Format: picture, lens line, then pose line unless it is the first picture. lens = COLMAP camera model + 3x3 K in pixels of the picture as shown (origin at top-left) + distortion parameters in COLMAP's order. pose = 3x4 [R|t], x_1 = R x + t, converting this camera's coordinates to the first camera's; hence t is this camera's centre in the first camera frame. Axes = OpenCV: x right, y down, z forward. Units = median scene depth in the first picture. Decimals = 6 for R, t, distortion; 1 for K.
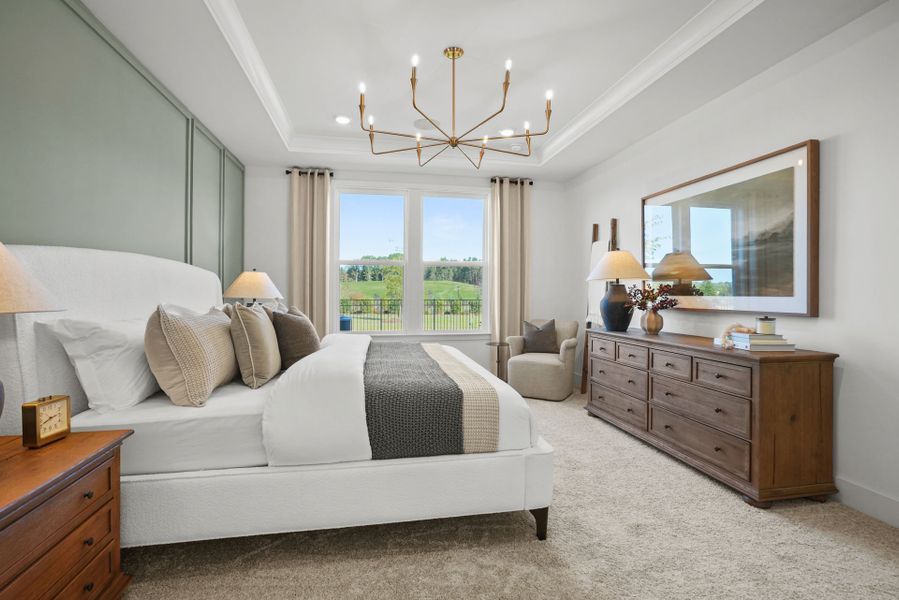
lens RADIAL K [[419.4, 0, 446.3], [0, 419.4, 297.2], [0, 0, 1]] dist [-0.051536, 0.027192]
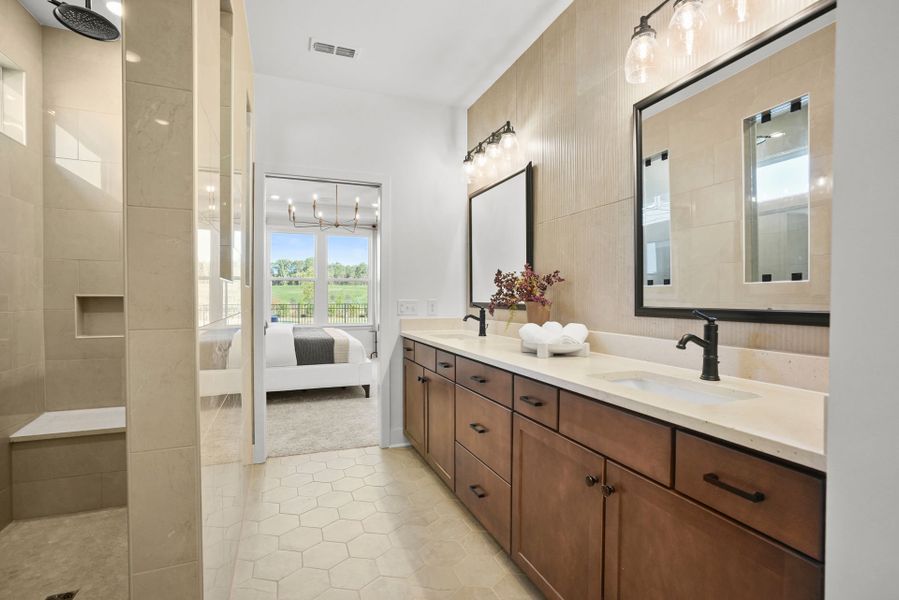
lens RADIAL K [[419.4, 0, 446.3], [0, 419.4, 297.2], [0, 0, 1]] dist [-0.051536, 0.027192]
pose [[0.982343, -0.007113, 0.186955, 0.125396], [0.008866, 0.999924, -0.008539, 0.000047], [-0.186880, 0.010045, 0.982331, -0.856709]]
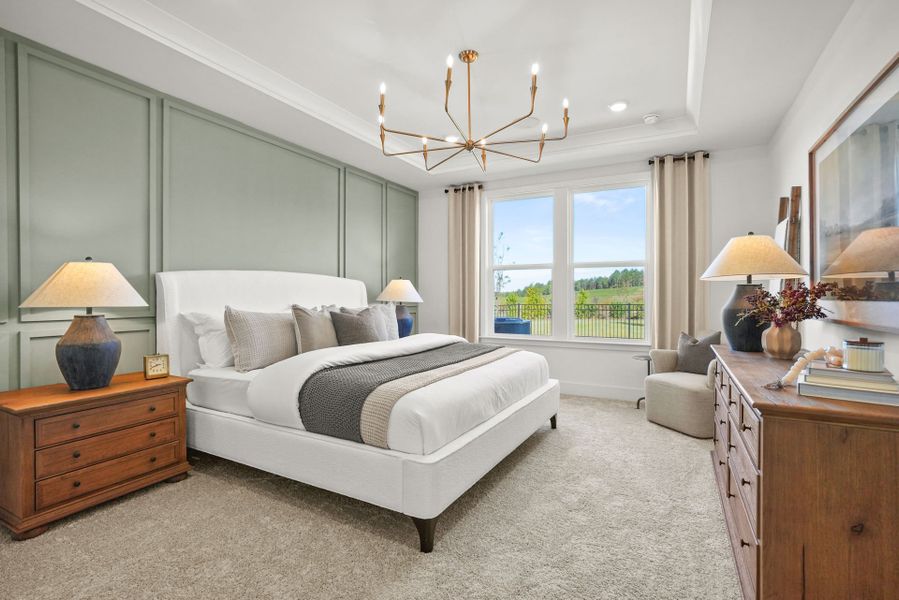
lens RADIAL K [[419.4, 0, 446.3], [0, 419.4, 297.2], [0, 0, 1]] dist [-0.051536, 0.027192]
pose [[0.776519, -0.001071, -0.630093, 0.475714], [-0.004764, 0.999960, -0.007571, -0.000793], [0.630076, 0.008881, 0.776482, 0.150604]]
